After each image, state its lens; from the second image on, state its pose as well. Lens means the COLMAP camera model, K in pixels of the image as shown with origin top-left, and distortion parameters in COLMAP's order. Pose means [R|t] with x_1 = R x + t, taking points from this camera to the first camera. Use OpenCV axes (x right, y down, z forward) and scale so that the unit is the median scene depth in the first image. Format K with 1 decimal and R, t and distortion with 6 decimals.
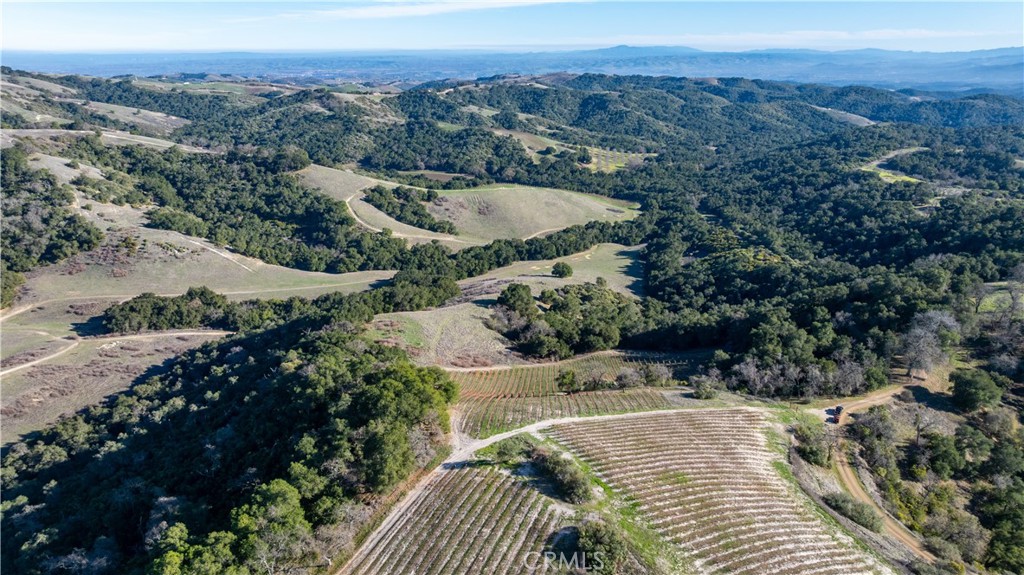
lens RADIAL K [[722.6, 0, 512.2], [0, 722.6, 285.1], [0, 0, 1]] dist [-0.034758, 0.037438]
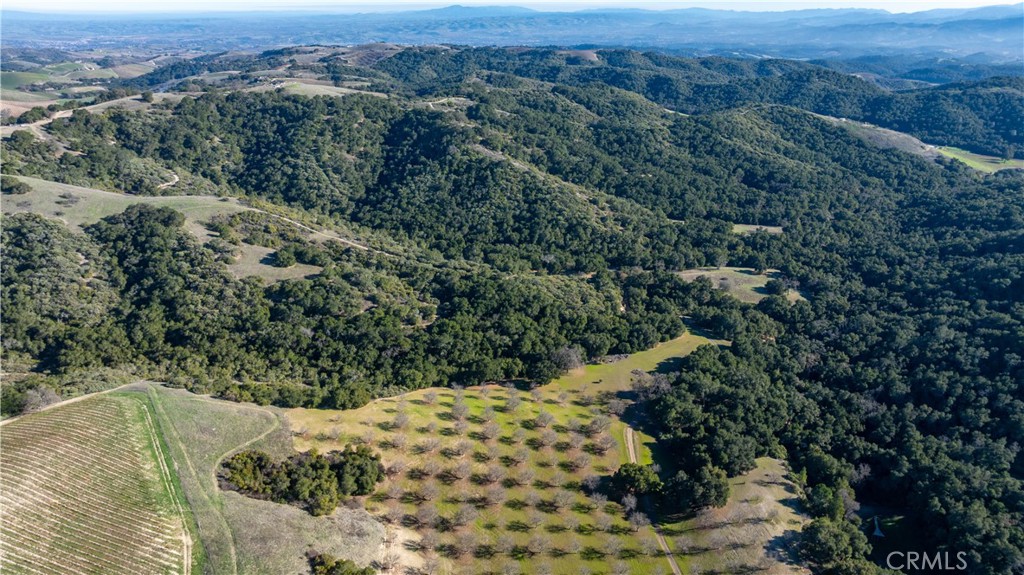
lens RADIAL K [[722.6, 0, 508.8], [0, 722.6, 285.8], [0, 0, 1]] dist [-0.034758, 0.037438]
pose [[0.977296, -0.076662, 0.197523, 0.074187], [0.066664, 0.996158, 0.056785, -0.179822], [-0.201118, -0.042328, 0.978652, 0.544562]]
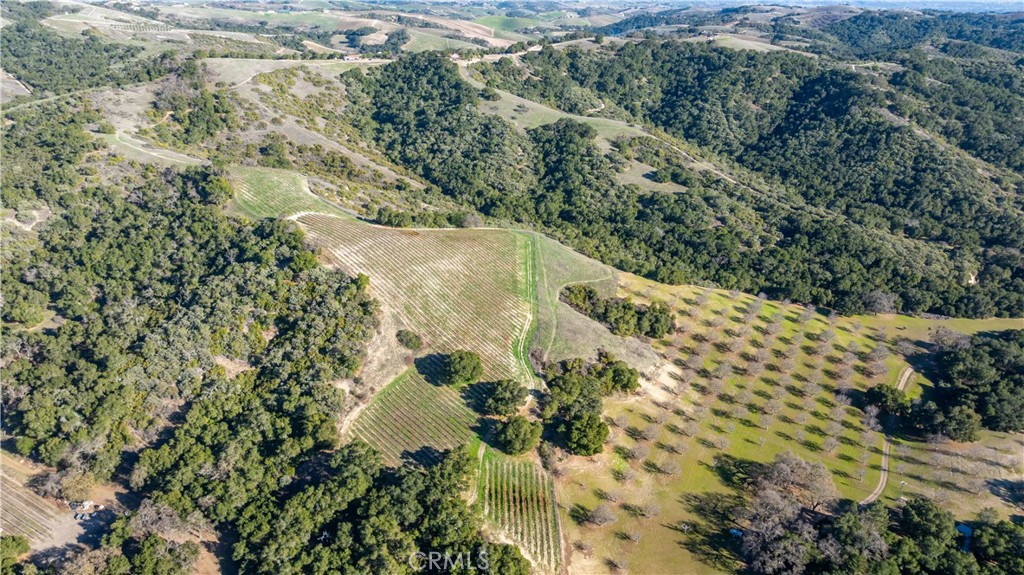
lens RADIAL K [[722.6, 0, 511.9], [0, 722.6, 289.2], [0, 0, 1]] dist [-0.034758, 0.037438]
pose [[0.928505, 0.157330, -0.336341, 0.101240], [-0.121182, 0.984597, 0.126029, -0.162577], [0.350989, -0.076260, 0.933269, 0.492477]]
